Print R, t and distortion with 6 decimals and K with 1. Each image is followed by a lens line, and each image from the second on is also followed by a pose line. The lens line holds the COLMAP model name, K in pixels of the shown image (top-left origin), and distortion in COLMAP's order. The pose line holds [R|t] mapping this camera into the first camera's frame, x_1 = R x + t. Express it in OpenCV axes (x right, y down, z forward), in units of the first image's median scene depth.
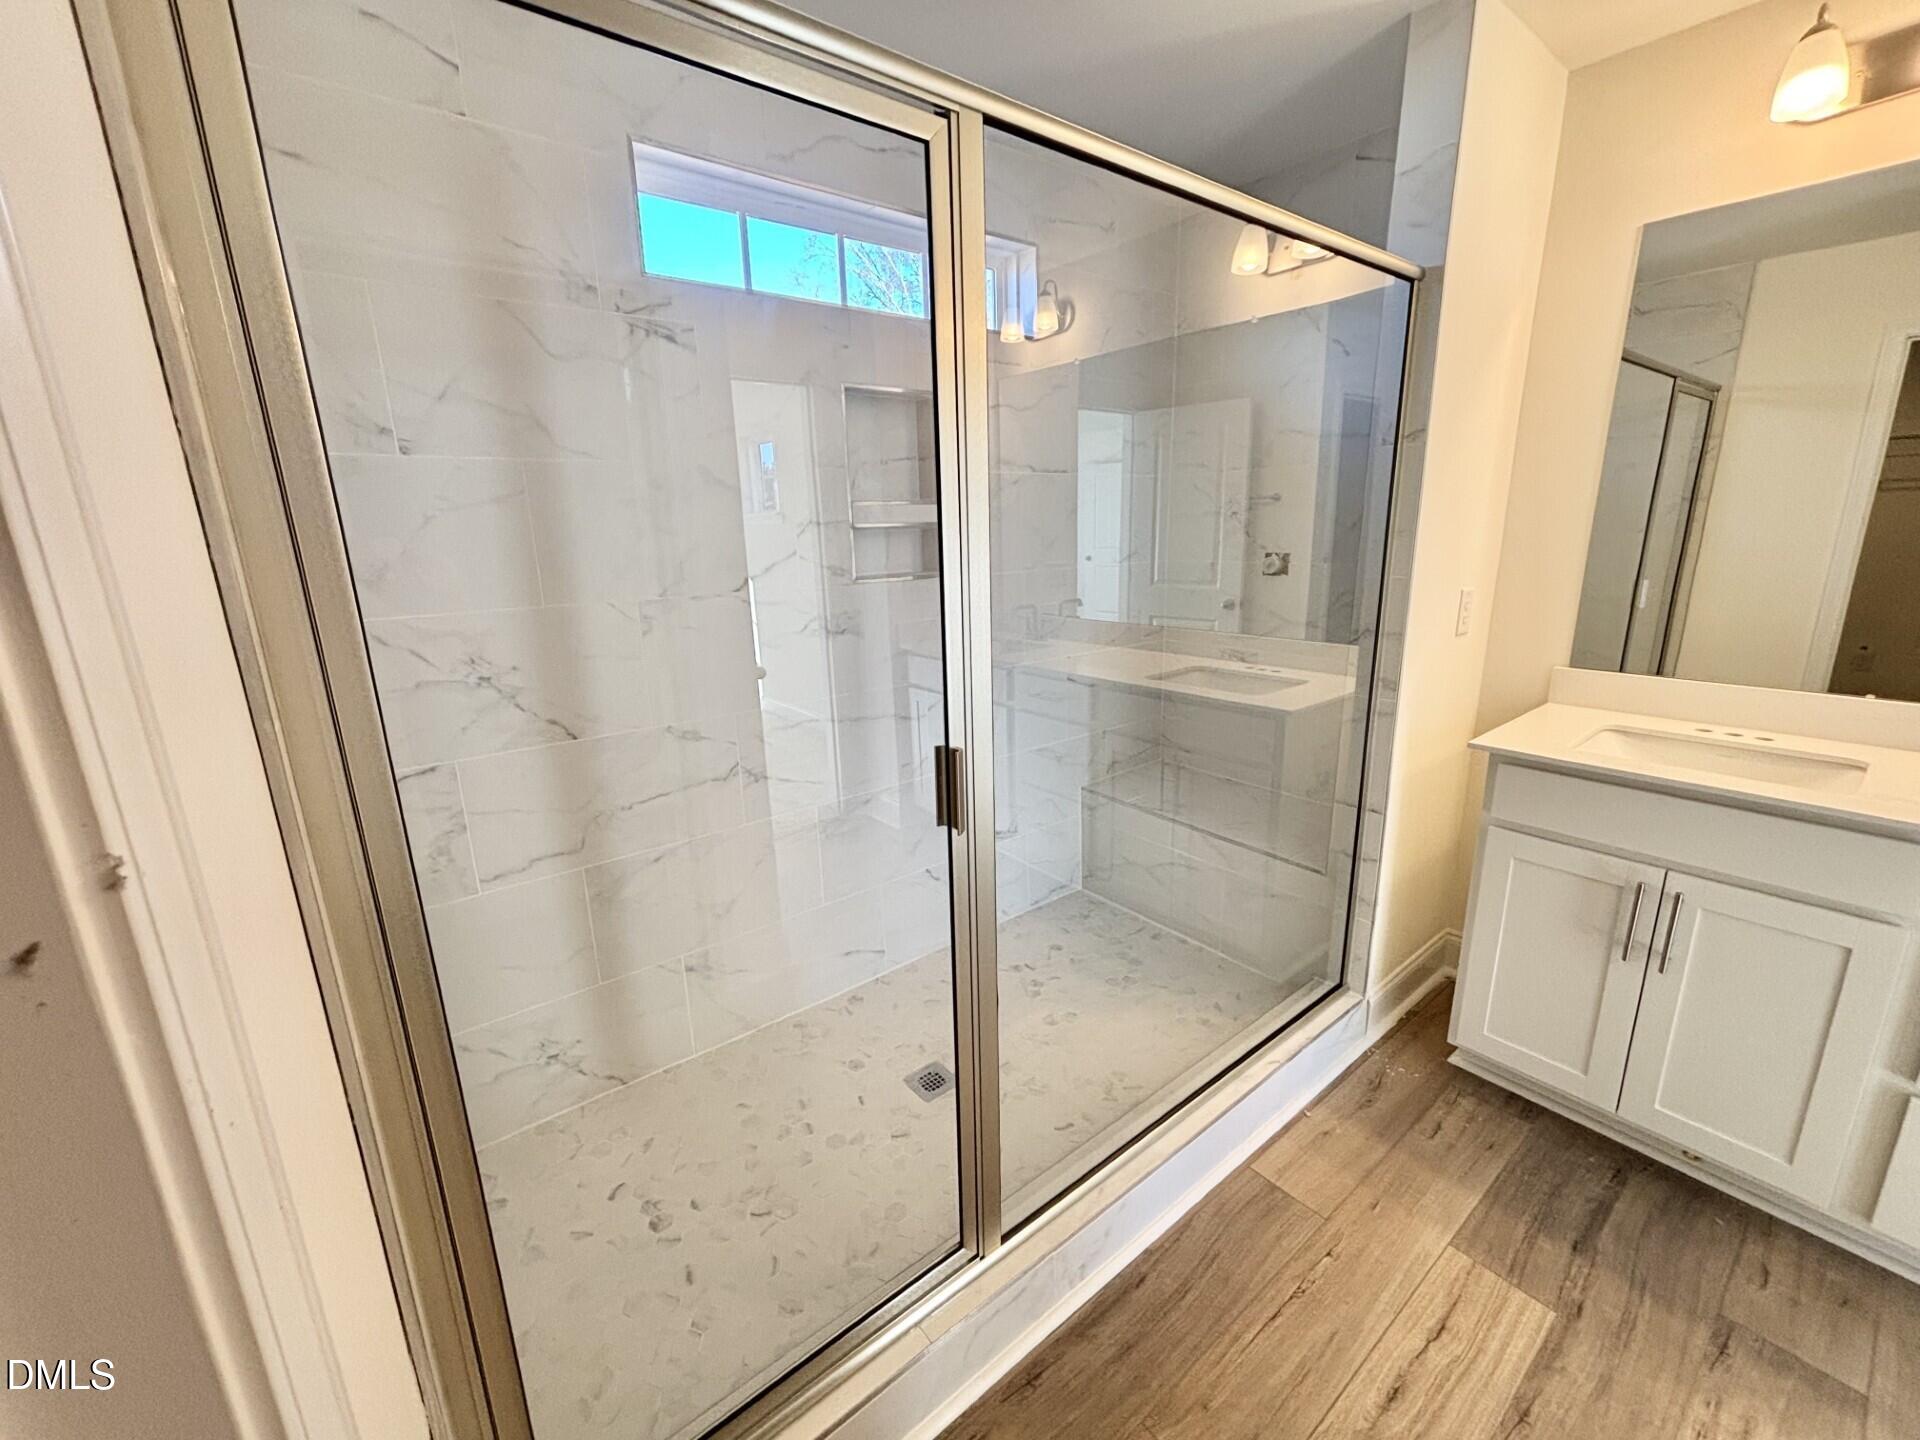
lens RADIAL K [[772.1, 0, 955.4], [0, 772.1, 718.0], [0, 0, 1]] dist [-0.000652, -0.000069]
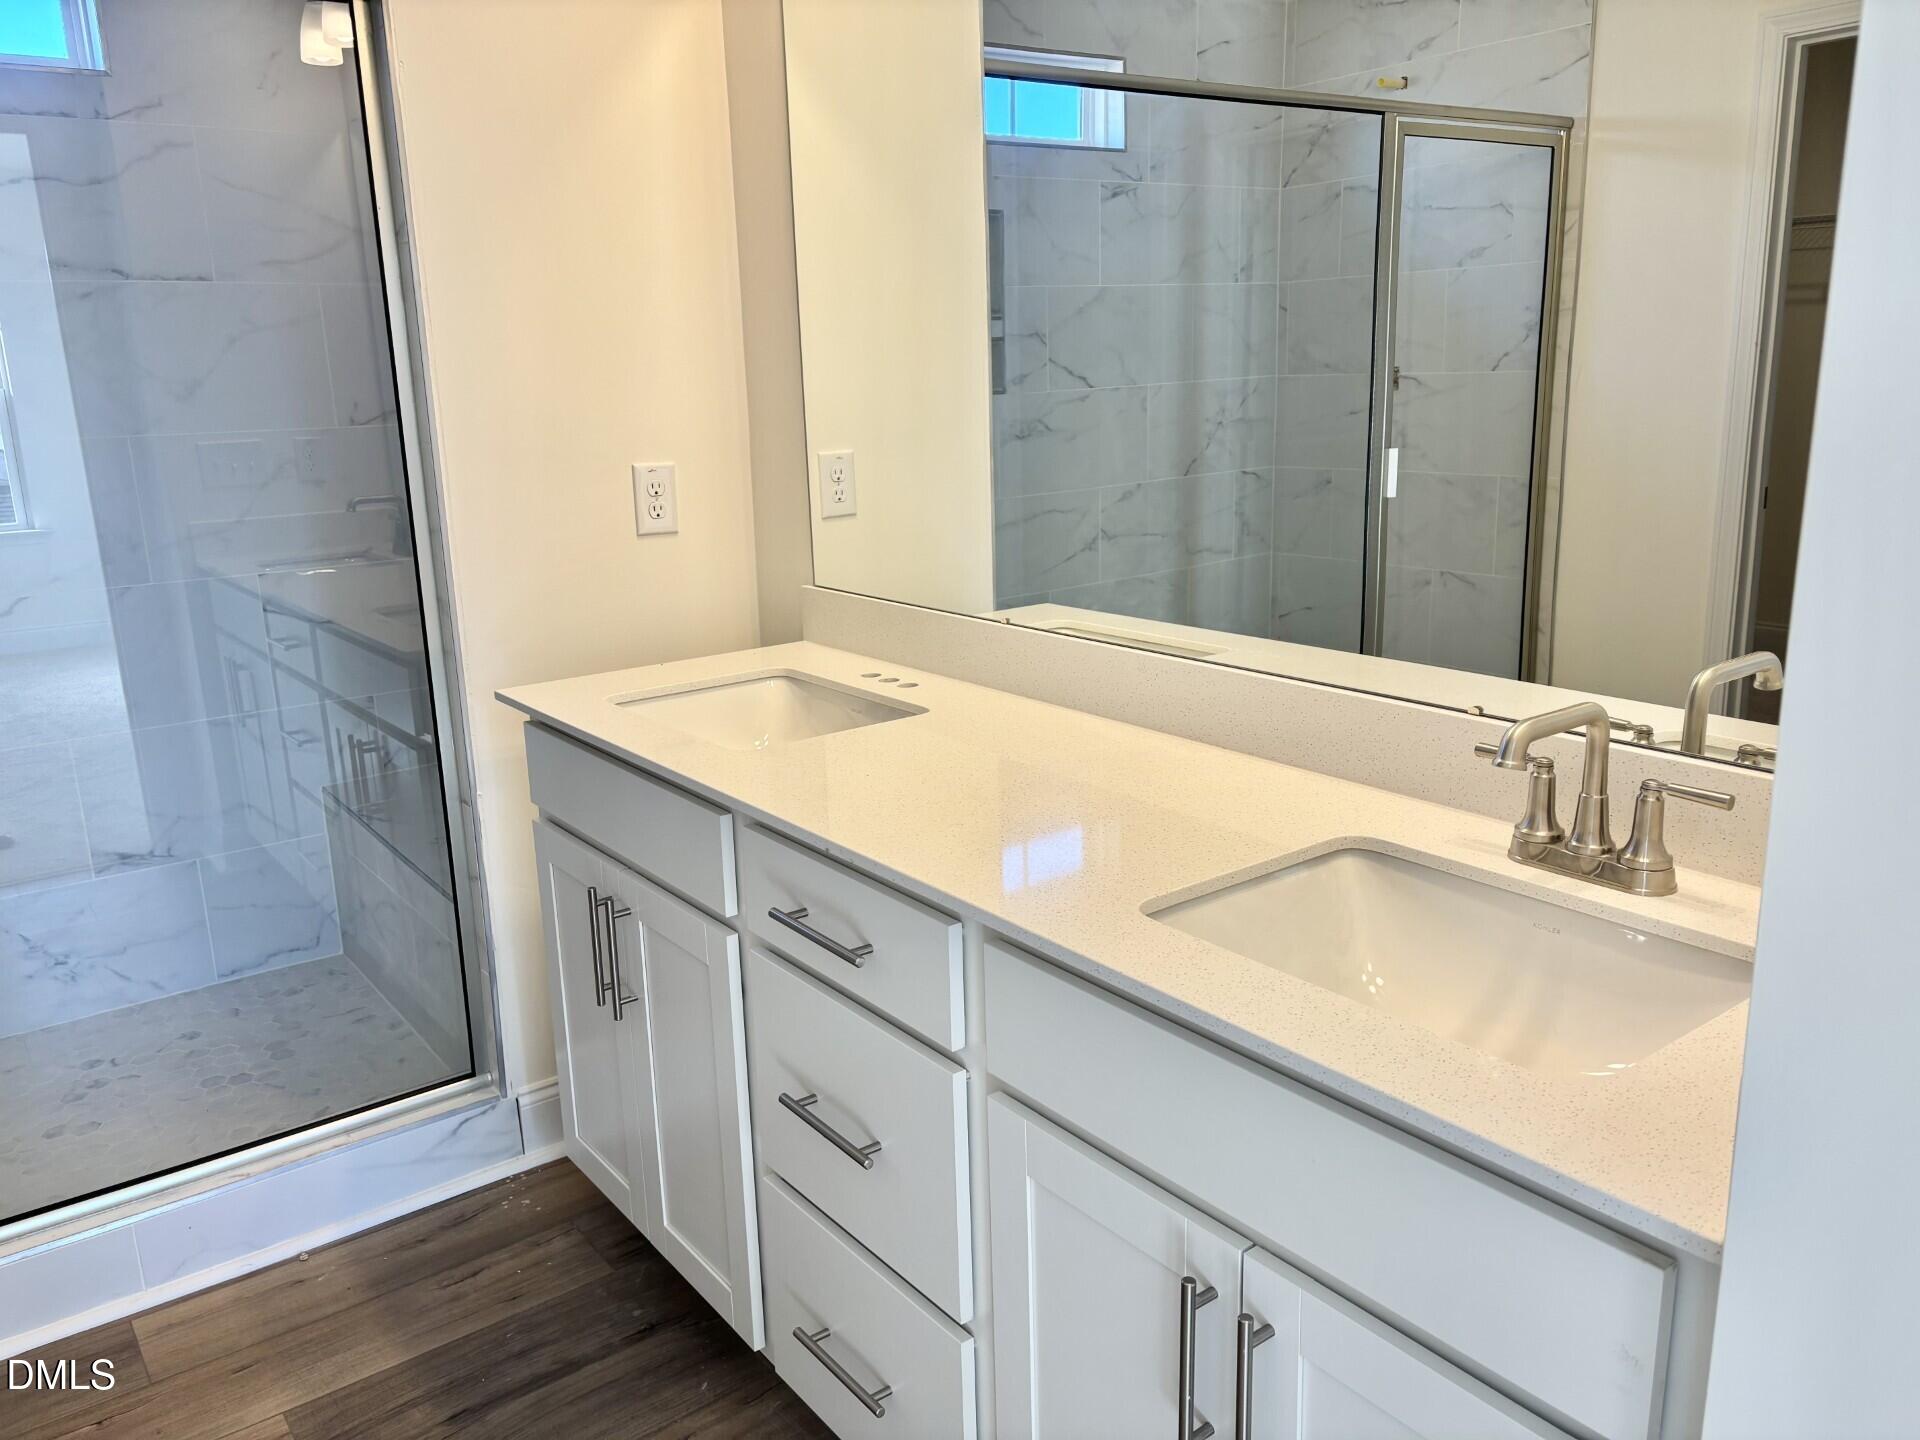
lens RADIAL K [[1453.6, 0, 960.0], [0, 1453.6, 720.0], [0, 0, 1]] dist [0.006746, 0.000789]
pose [[0.999882, -0.000985, -0.015354, 1.022542], [0.001072, 0.999983, 0.005679, 0.043939], [0.015348, -0.005695, 0.999866, -0.237821]]
